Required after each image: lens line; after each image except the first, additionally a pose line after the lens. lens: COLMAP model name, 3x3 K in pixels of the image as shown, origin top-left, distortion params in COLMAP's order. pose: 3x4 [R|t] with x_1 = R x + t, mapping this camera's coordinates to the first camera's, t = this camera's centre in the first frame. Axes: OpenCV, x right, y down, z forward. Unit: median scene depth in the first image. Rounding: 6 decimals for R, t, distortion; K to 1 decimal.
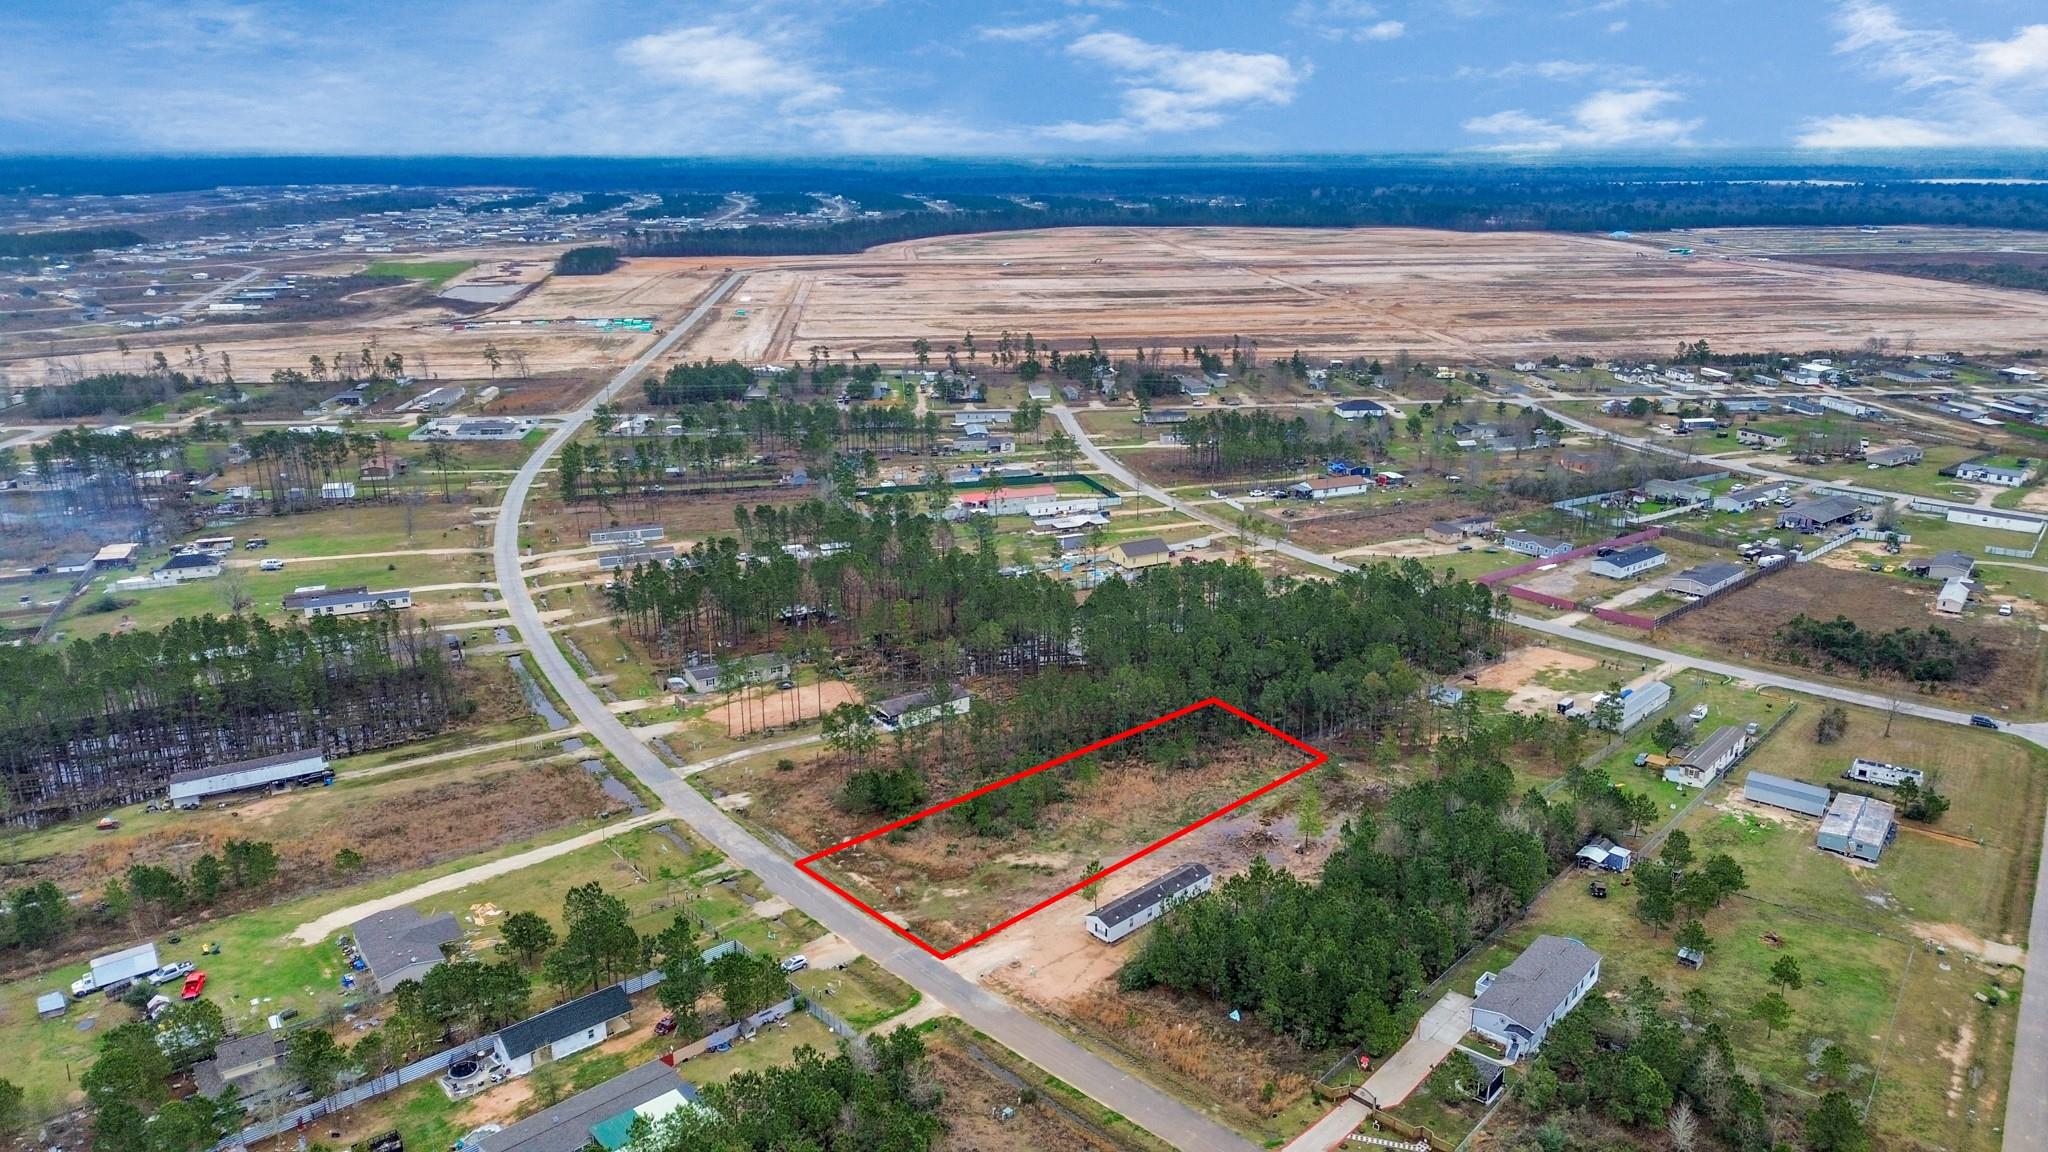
lens RADIAL K [[1435.9, 0, 1024.0], [0, 1435.9, 576.0], [0, 0, 1]] dist [0.132999, -0.266908]
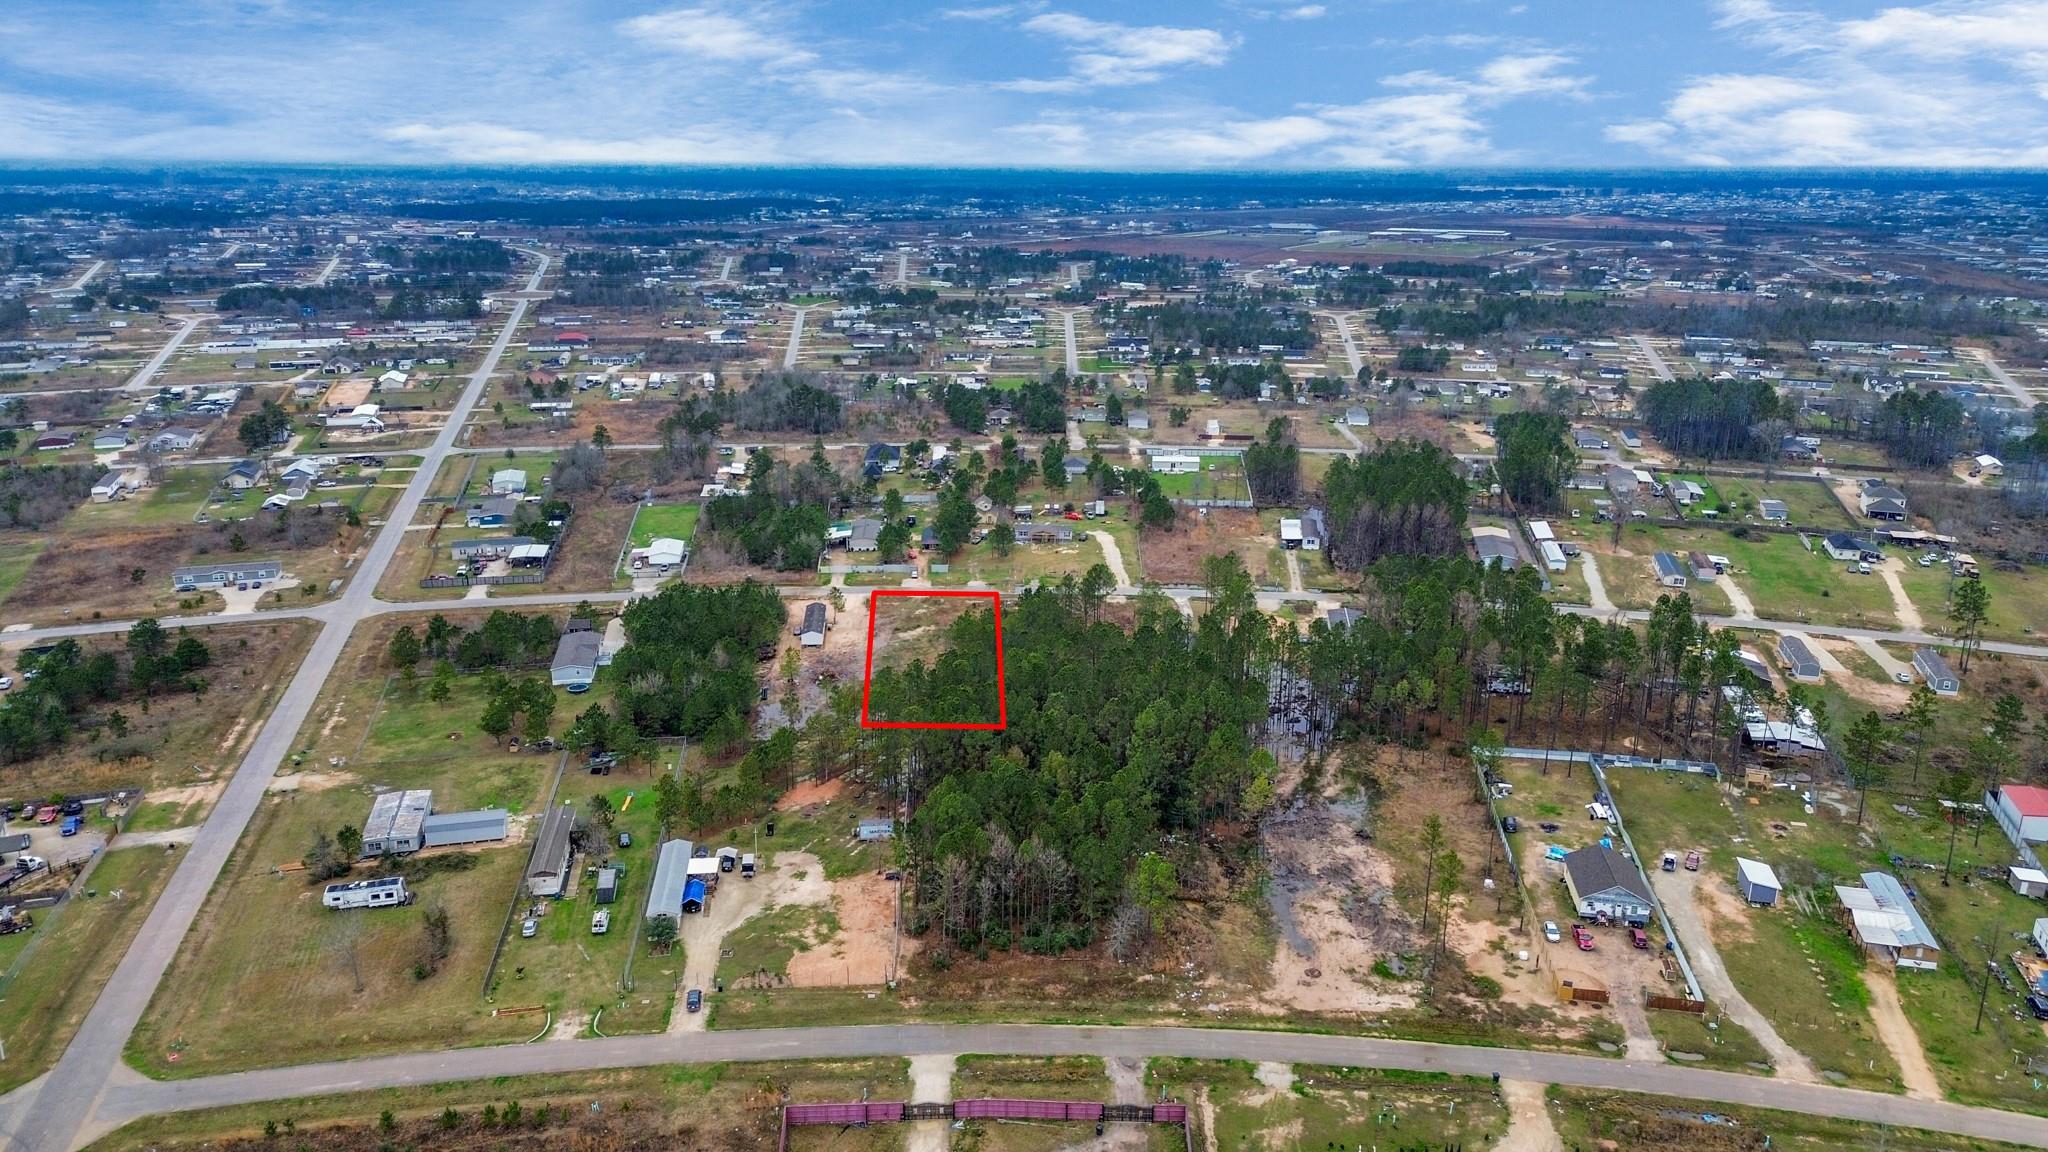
lens RADIAL K [[1439.7, 0, 1025.2], [0, 1439.7, 575.3], [0, 0, 1]] dist [0.077535, -0.072278]
pose [[-0.624191, 0.211799, -0.752015, 0.967388], [-0.230550, 0.869753, 0.436321, -0.491935], [0.746480, 0.445725, -0.494061, 1.654912]]
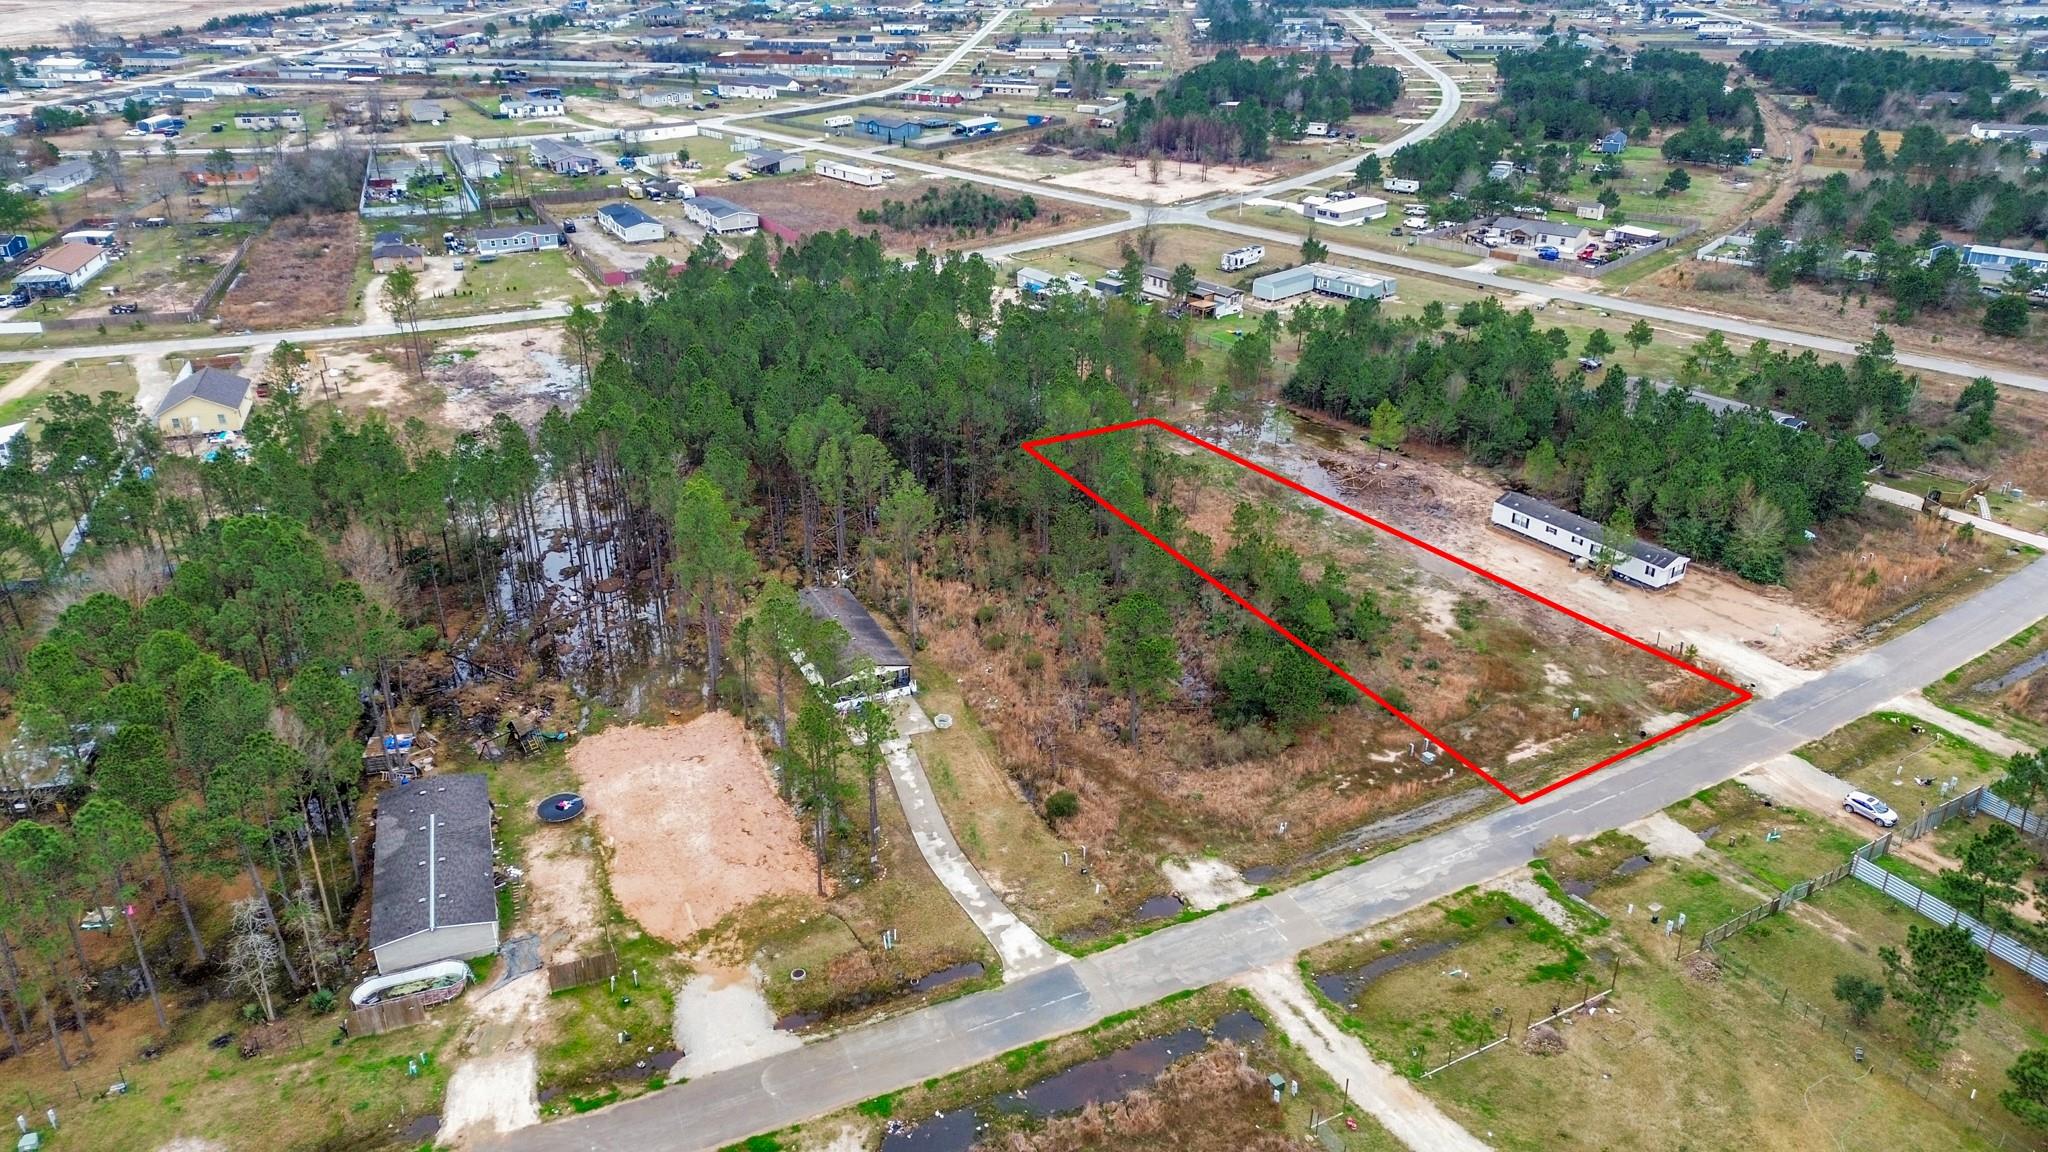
lens RADIAL K [[1439.7, 0, 1025.2], [0, 1439.7, 575.3], [0, 0, 1]] dist [0.077535, -0.072278]
pose [[0.174142, -0.424679, 0.888438, -0.576217], [0.282047, 0.885934, 0.368199, -0.114319], [-0.943464, 0.186462, 0.274058, 0.915049]]
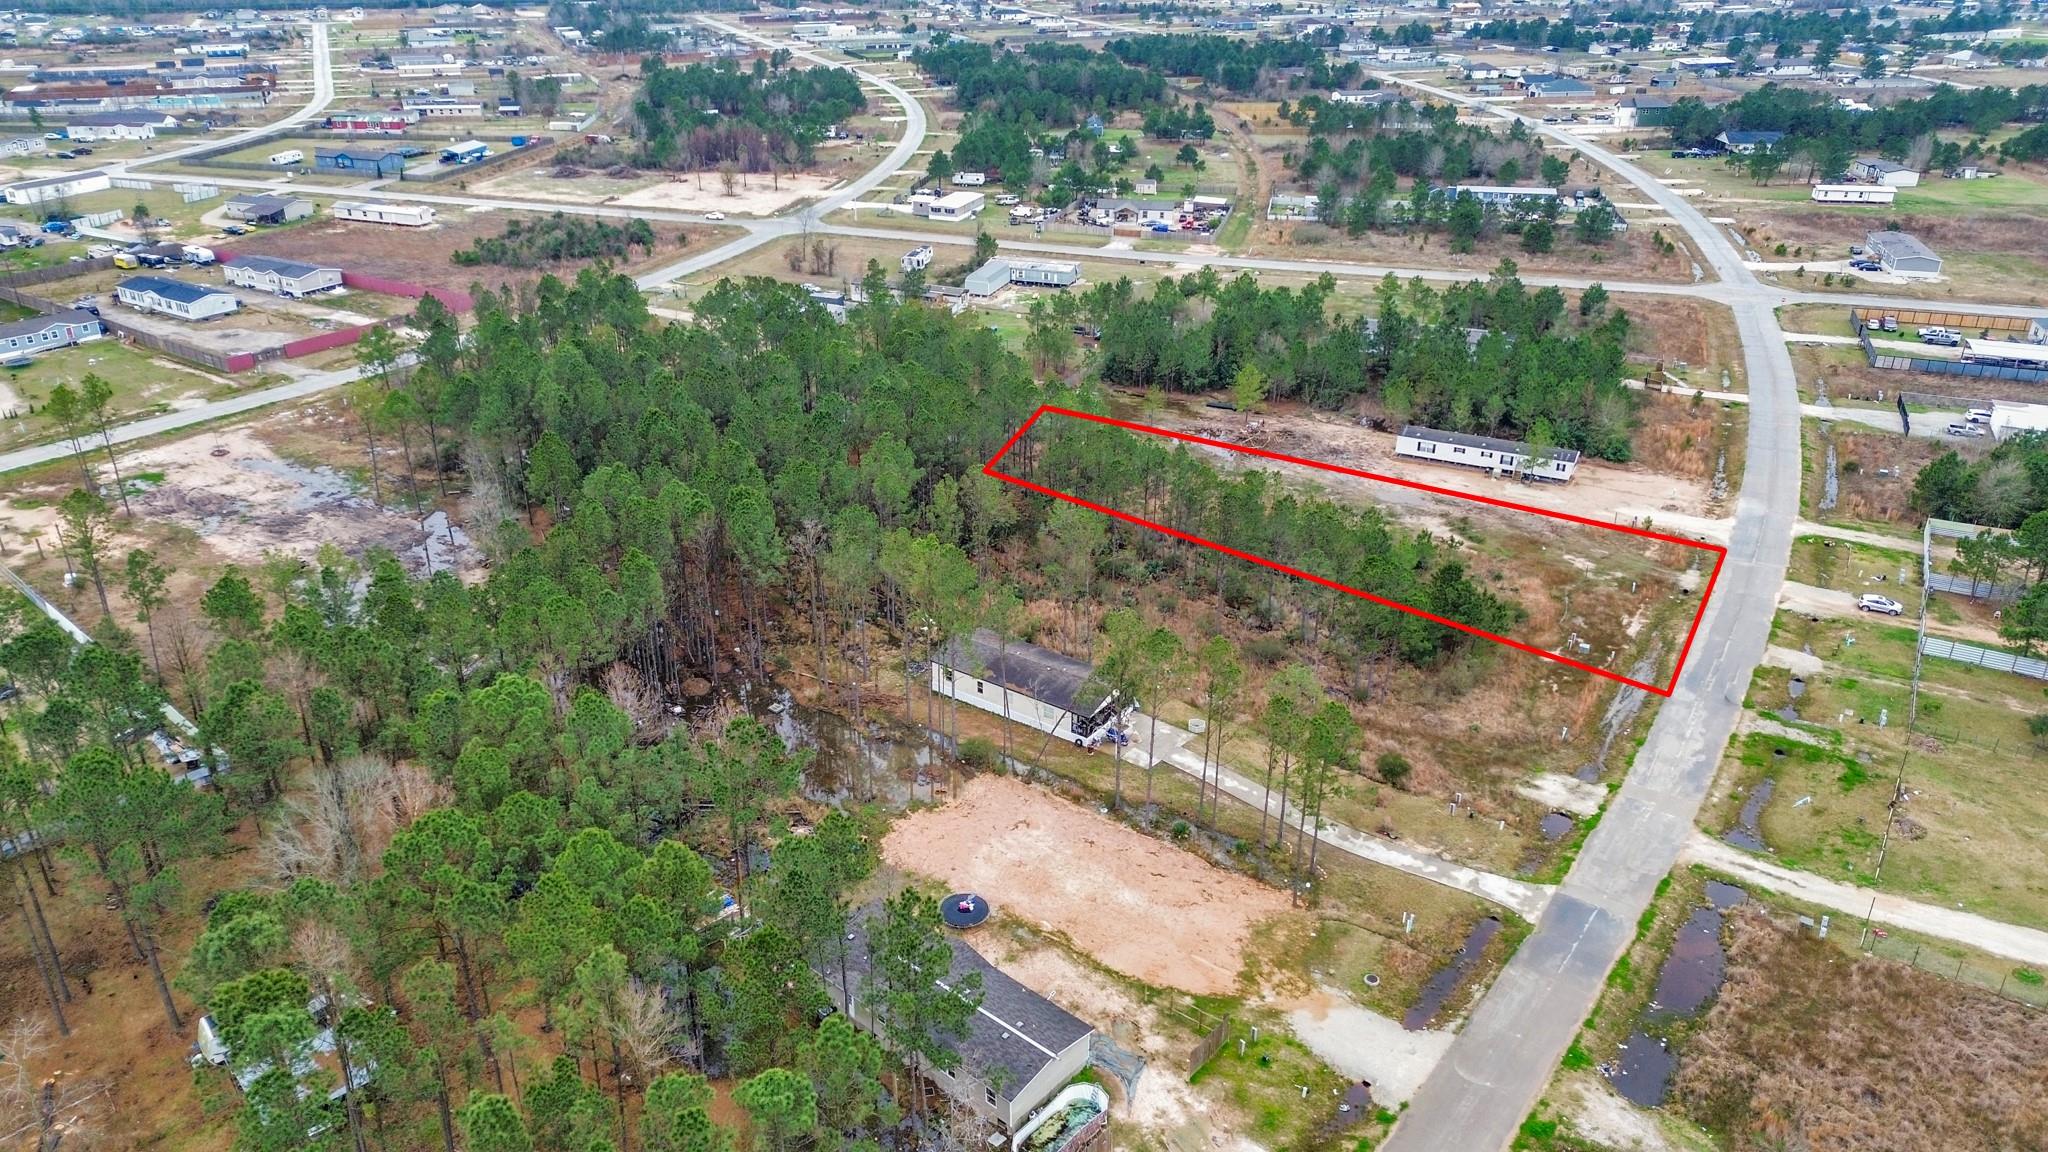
lens RADIAL K [[1439.7, 0, 1025.2], [0, 1439.7, 575.3], [0, 0, 1]] dist [0.077535, -0.072278]
pose [[-0.317420, -0.406802, 0.856596, -0.544076], [0.269821, 0.827228, 0.492840, -0.206071], [-0.909088, 0.387564, -0.152815, 1.222651]]
